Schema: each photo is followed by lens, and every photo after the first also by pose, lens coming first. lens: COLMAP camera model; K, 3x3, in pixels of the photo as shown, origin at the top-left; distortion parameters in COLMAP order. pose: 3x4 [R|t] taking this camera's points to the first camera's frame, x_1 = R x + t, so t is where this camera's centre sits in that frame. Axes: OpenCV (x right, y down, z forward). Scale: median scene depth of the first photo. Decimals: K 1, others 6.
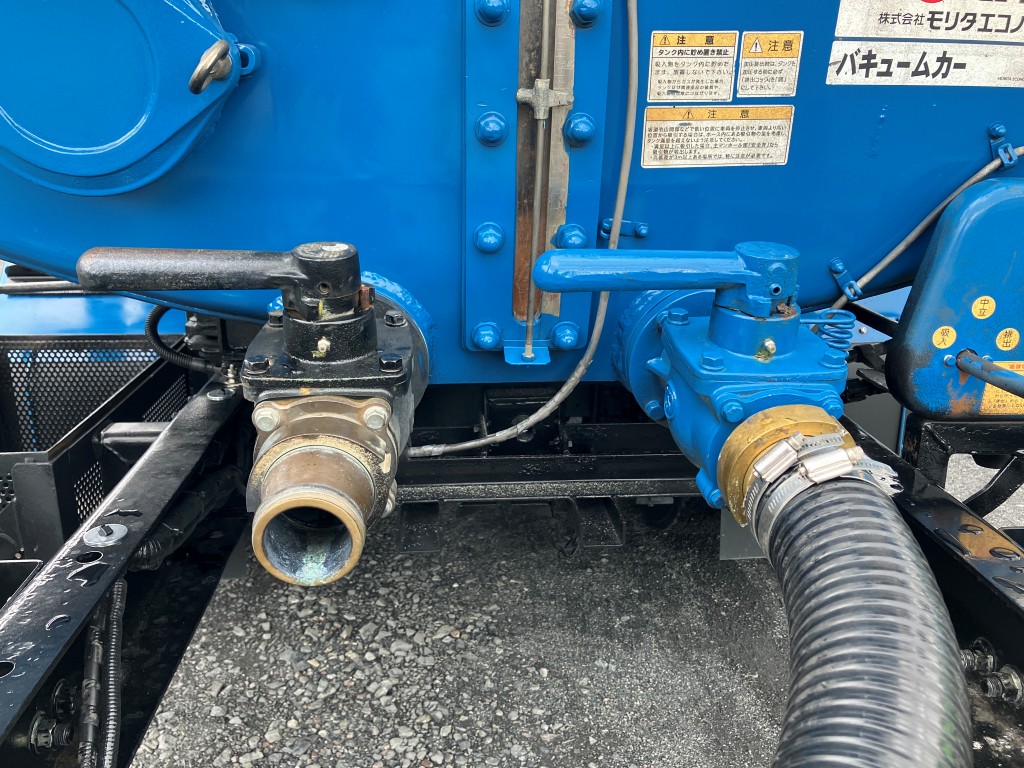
lens RADIAL K [[847.9, 0, 509.2], [0, 847.9, 378.2], [0, 0, 1]] dist [0.035327, -0.040397]
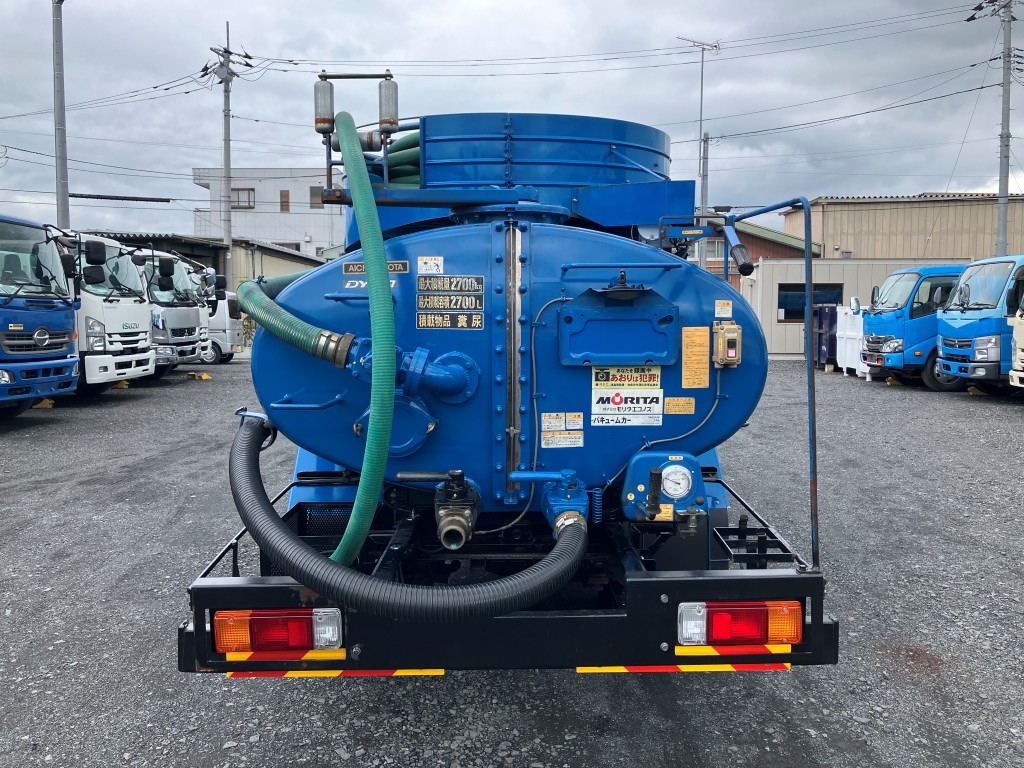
lens RADIAL K [[847.9, 0, 509.5], [0, 847.9, 380.8], [0, 0, 1]] dist [0.035327, -0.040397]
pose [[0.997489, -0.007805, -0.070393, 0.281091], [-0.008359, 0.973986, -0.226455, 0.292784], [0.070330, 0.226475, 0.971475, -2.594129]]
